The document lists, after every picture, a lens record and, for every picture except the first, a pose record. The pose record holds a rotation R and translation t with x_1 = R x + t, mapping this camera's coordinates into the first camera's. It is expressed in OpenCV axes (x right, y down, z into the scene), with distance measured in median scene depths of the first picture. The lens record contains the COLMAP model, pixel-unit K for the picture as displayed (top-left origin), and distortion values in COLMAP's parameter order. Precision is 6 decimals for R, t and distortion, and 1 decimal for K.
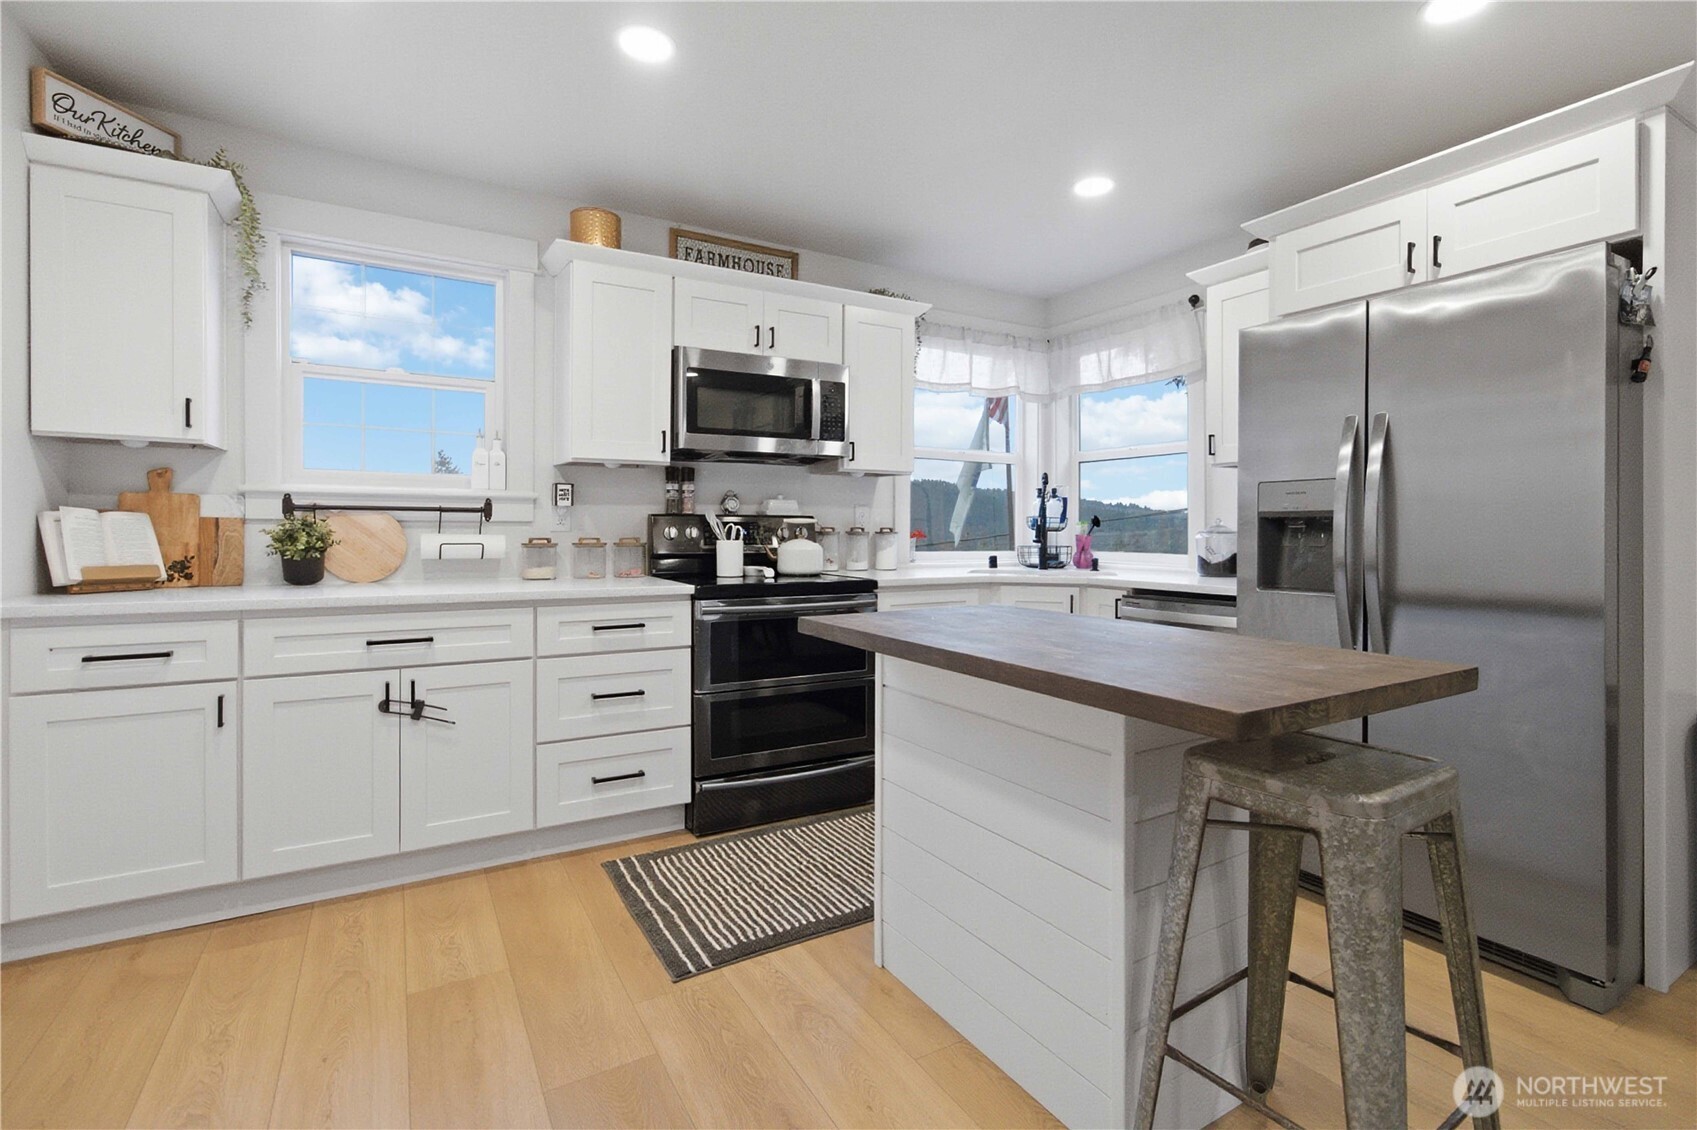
lens RADIAL K [[780.0, 0, 847.3], [0, 780.0, 535.5], [0, 0, 1]] dist [-0.000133, 0.000165]
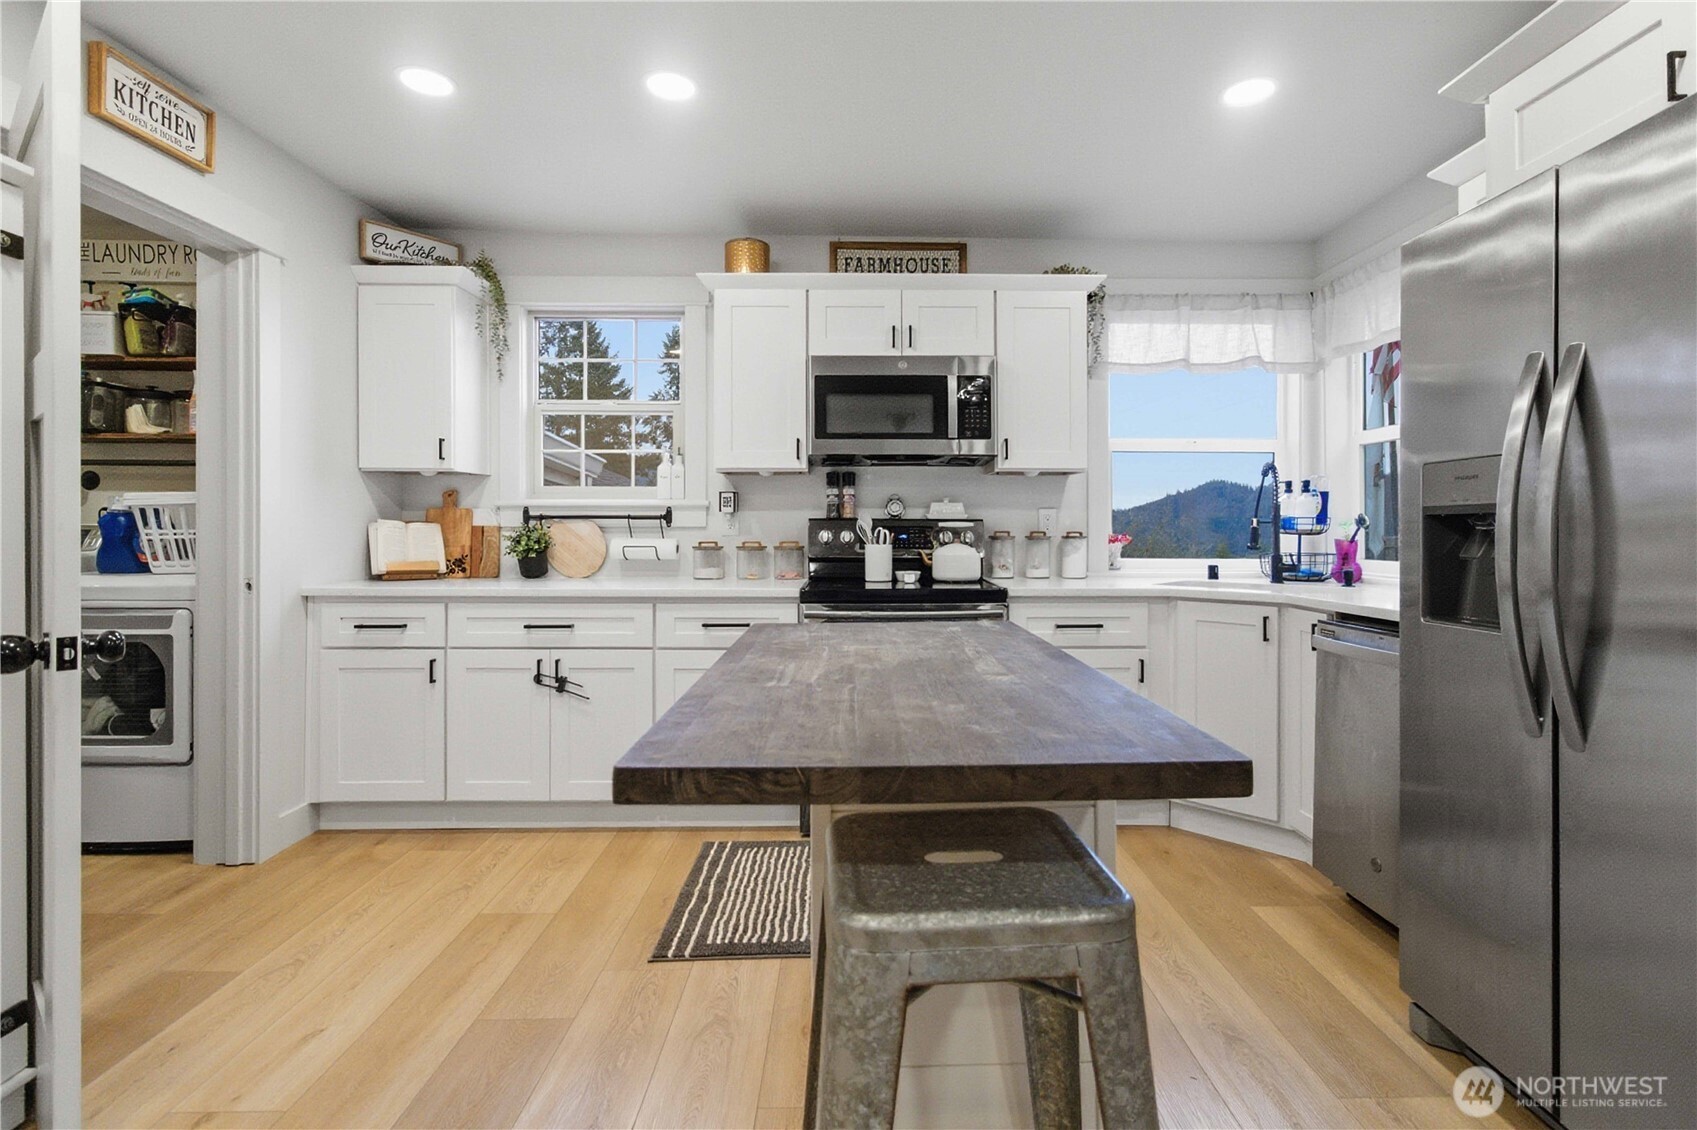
lens RADIAL K [[783.4, 0, 873.9], [0, 783.4, 528.6], [0, 0, 1]] dist [-0.010574, 0.000176]
pose [[0.875069, -0.005422, -0.483968, 0.373441], [-0.000754, 0.999921, -0.012564, -0.001875], [0.483998, 0.011359, 0.874995, 0.141895]]
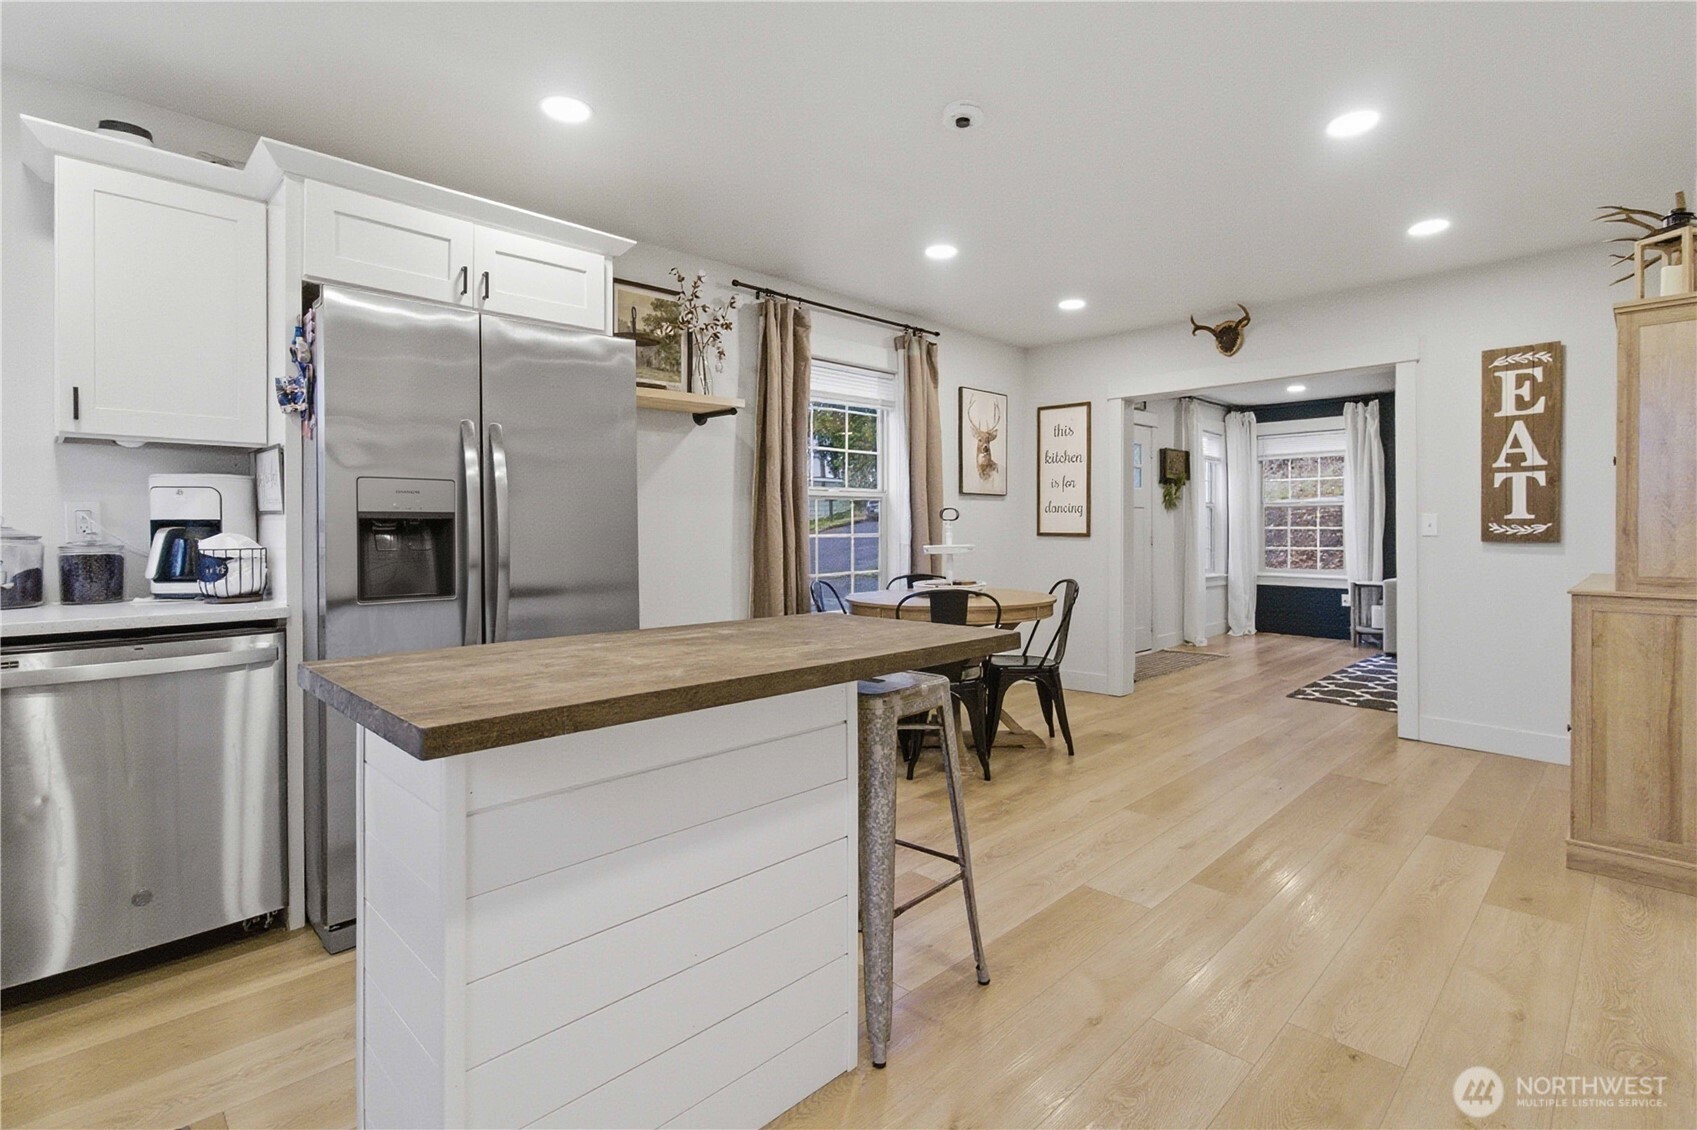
lens RADIAL K [[796.4, 0, 880.9], [0, 796.4, 537.0], [0, 0, 1]] dist [-0.003670, -0.000330]
pose [[-0.261540, -0.015949, 0.965061, -0.375897], [0.007801, 0.999796, 0.018637, -0.014103], [-0.965161, 0.012403, -0.261363, 0.569154]]
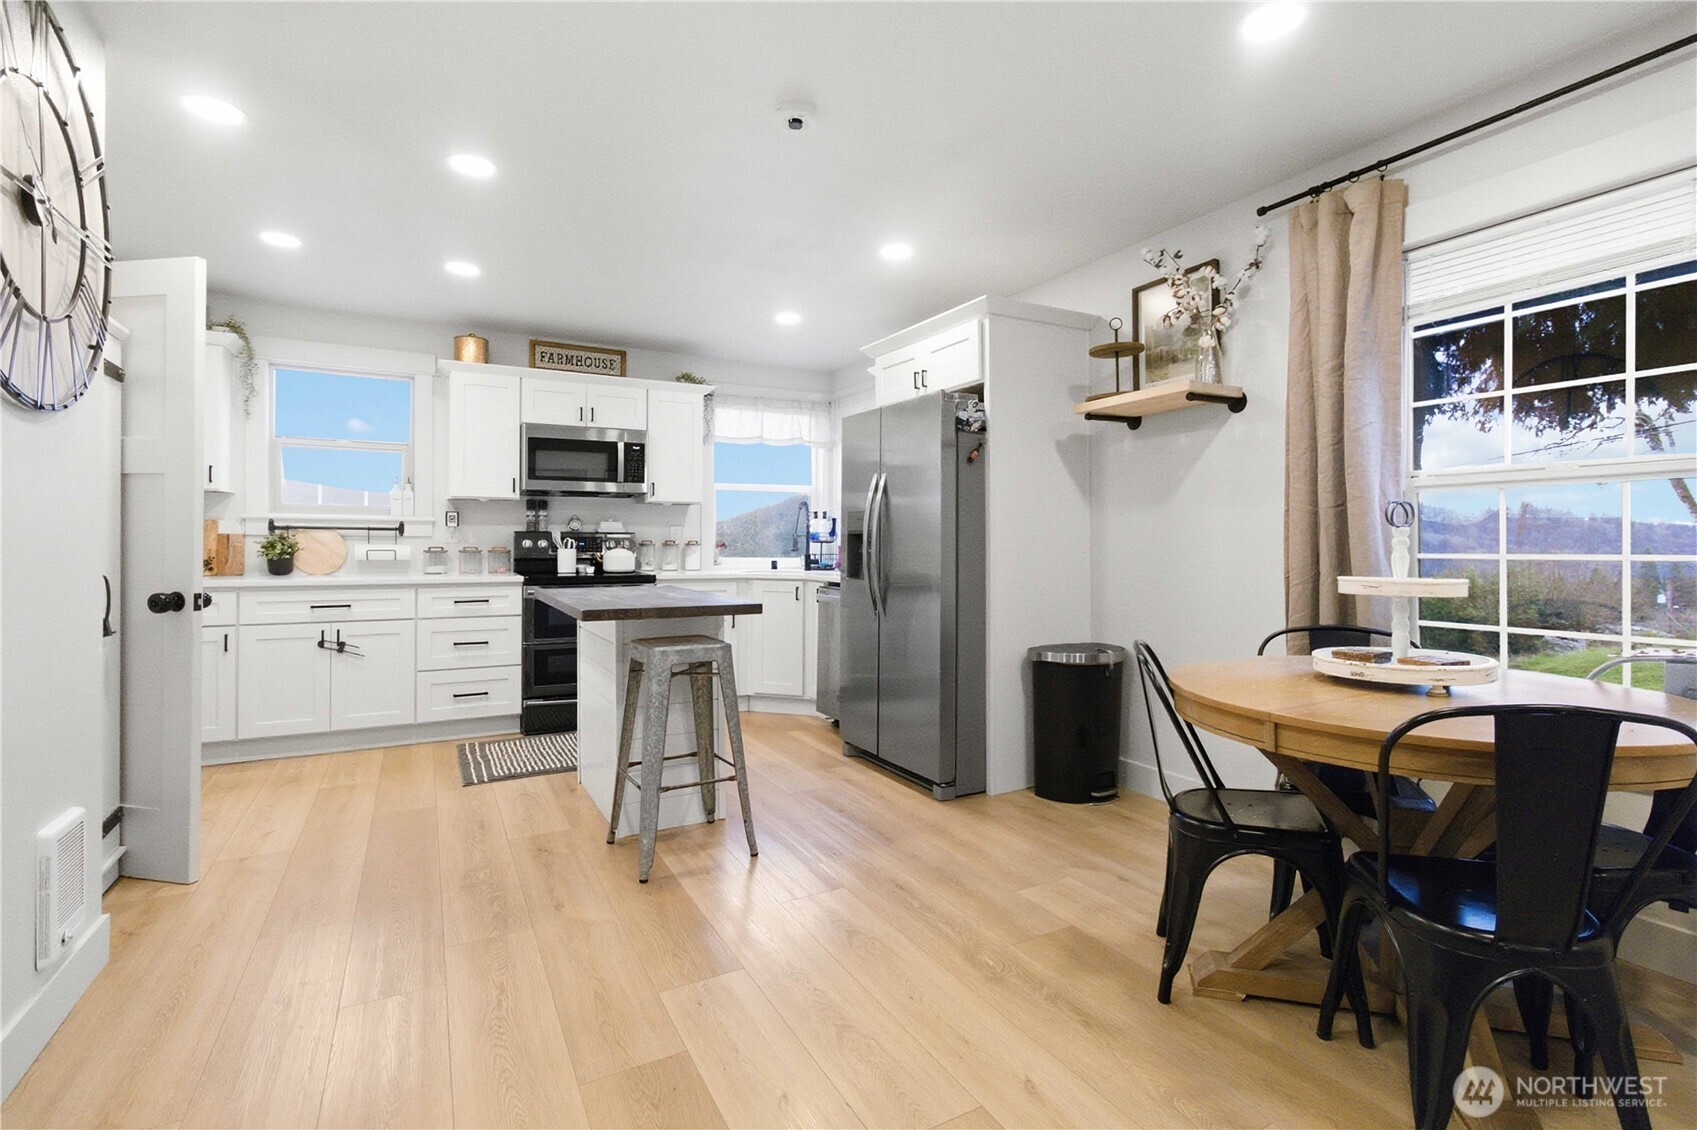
lens RADIAL K [[787.0, 0, 843.0], [0, 787.0, 539.2], [0, 0, 1]] dist [0.013424, 0.000234]
pose [[0.999236, 0.001361, -0.039048, 0.499514], [-0.001769, 0.999944, -0.010410, 0.003051], [0.039032, 0.010472, 0.999183, -0.561645]]
